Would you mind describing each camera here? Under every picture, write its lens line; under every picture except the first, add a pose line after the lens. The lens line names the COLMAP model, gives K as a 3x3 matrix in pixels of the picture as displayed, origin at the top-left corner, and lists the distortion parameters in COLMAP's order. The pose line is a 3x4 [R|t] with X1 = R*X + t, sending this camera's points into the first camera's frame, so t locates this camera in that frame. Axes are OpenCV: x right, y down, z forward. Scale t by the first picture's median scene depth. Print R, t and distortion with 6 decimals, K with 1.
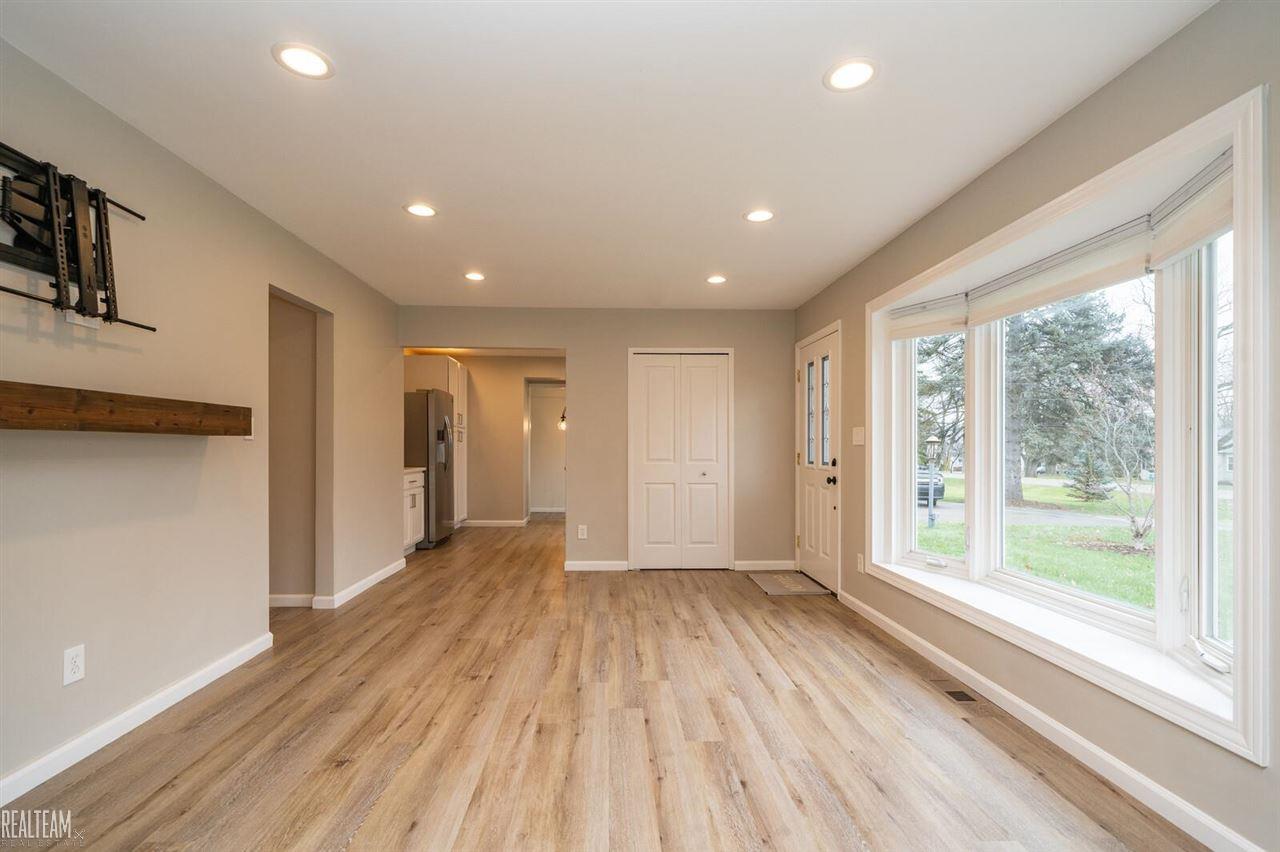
lens RADIAL K [[593.2, 0, 644.0], [0, 593.2, 451.3], [0, 0, 1]] dist [-0.001208, -0.000132]
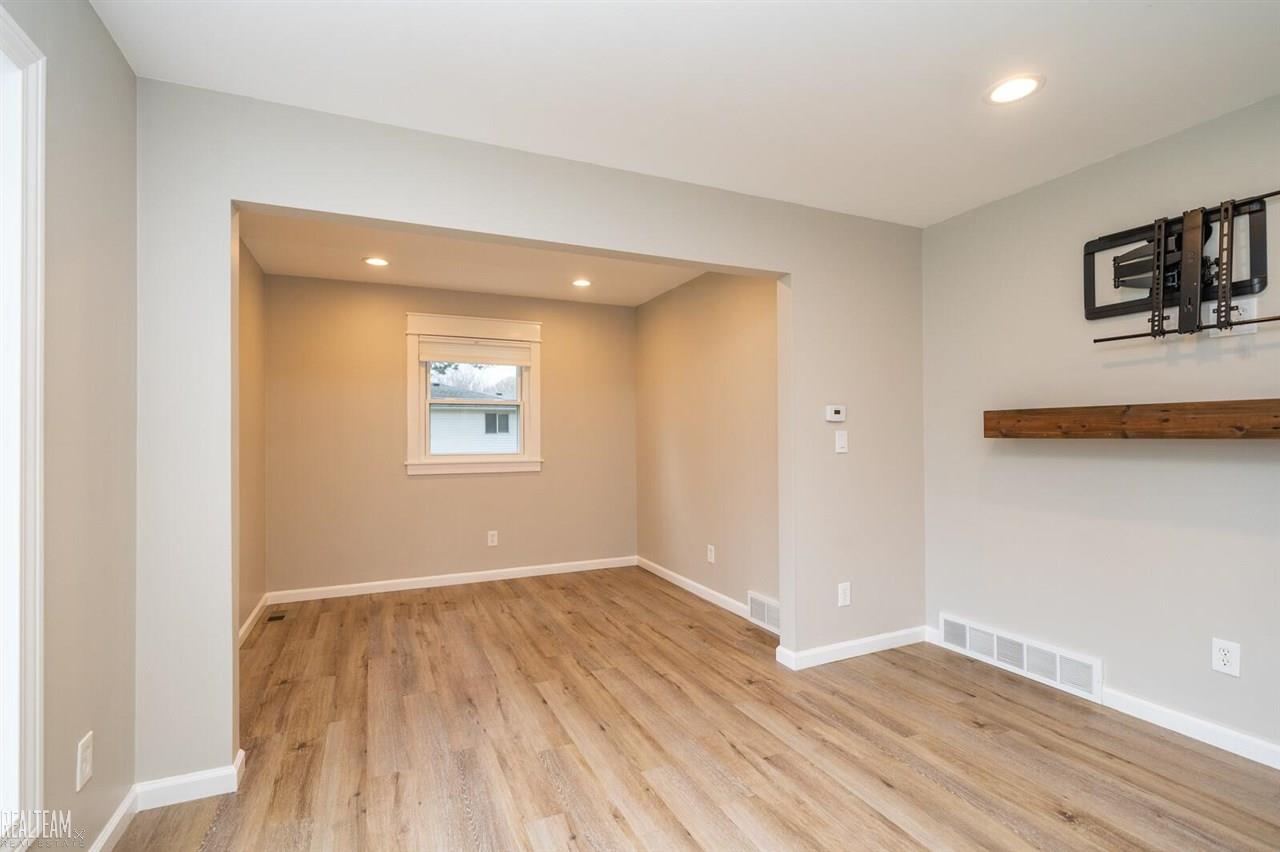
lens RADIAL K [[593.2, 0, 640.7], [0, 593.2, 428.8], [0, 0, 1]] dist [-0.001208, -0.000132]
pose [[-0.929507, -0.001662, -0.368800, 0.424441], [-0.001867, 0.999998, 0.000200, -0.049639], [0.368799, 0.000874, -0.929509, 1.670354]]
